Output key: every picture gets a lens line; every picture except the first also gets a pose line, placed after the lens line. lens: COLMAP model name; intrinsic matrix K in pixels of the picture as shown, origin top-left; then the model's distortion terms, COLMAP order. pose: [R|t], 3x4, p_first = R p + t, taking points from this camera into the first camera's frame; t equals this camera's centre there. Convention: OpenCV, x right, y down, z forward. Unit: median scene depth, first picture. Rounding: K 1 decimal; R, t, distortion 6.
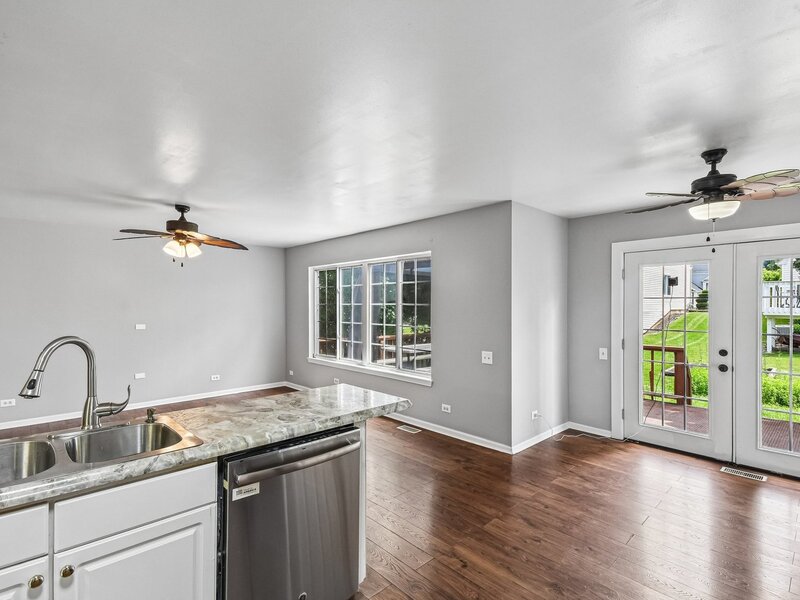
lens RADIAL K [[397.4, 0, 401.8], [0, 397.4, 311.1], [0, 0, 1]] dist [0.030046, -0.006484]
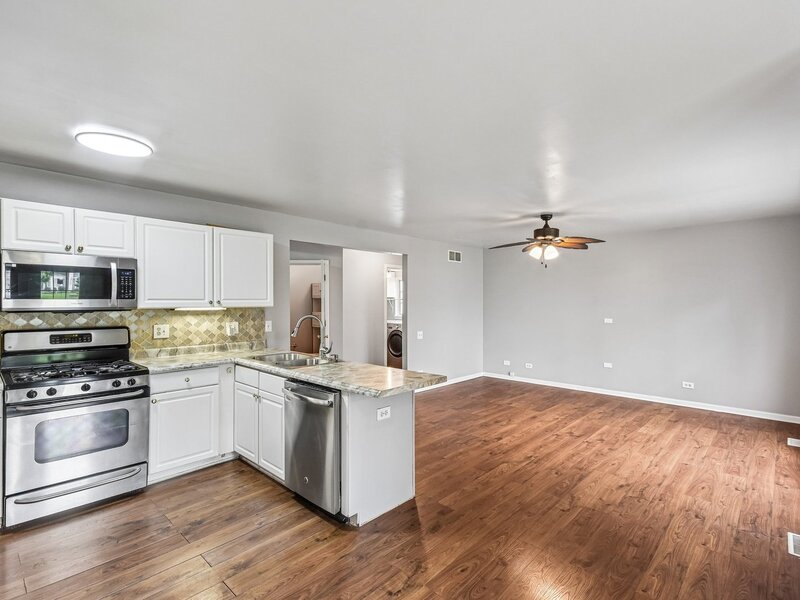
lens RADIAL K [[397.4, 0, 398.8], [0, 397.4, 300.3], [0, 0, 1]] dist [0.030046, -0.006484]
pose [[0.043301, -0.004299, -0.999053, 0.593013], [-0.012219, 0.999914, -0.004832, -0.005491], [0.998987, 0.012416, 0.043245, 0.543887]]
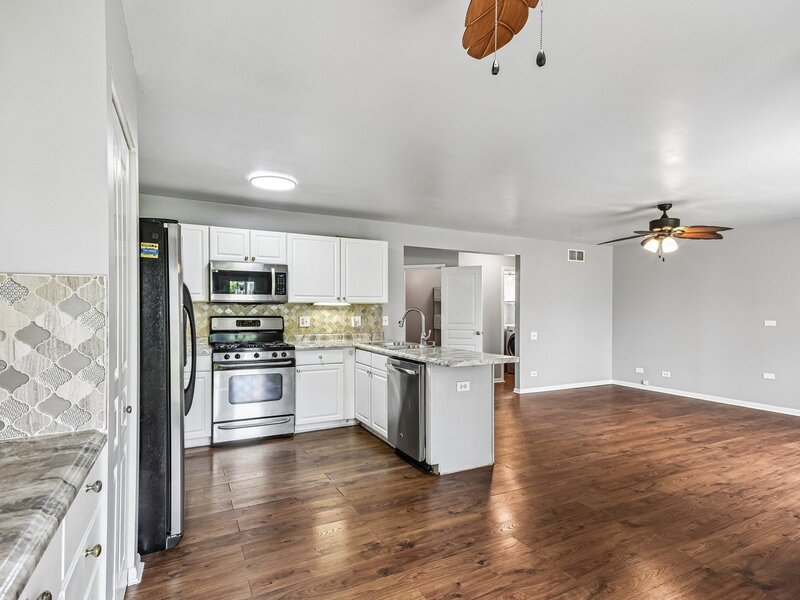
lens RADIAL K [[417.8, 0, 400.2], [0, 417.8, 314.0], [0, 0, 1]] dist [0.035866, -0.005807]
pose [[-0.287550, 0.002976, -0.957761, 0.759802], [-0.014367, 0.999869, 0.007420, 0.033631], [0.957658, 0.015894, -0.287470, 0.670235]]
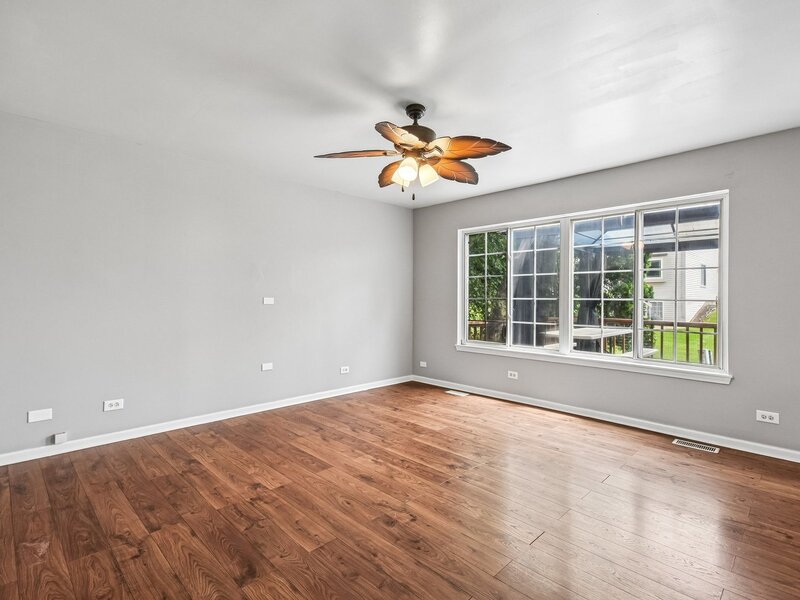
lens RADIAL K [[397.4, 0, 404.4], [0, 397.4, 289.6], [0, 0, 1]] dist [0.030046, -0.006484]
pose [[0.999684, 0.006385, 0.024305, -0.590126], [-0.005480, 0.999296, -0.037127, 0.062904], [-0.024525, 0.036983, 0.999015, 0.353304]]
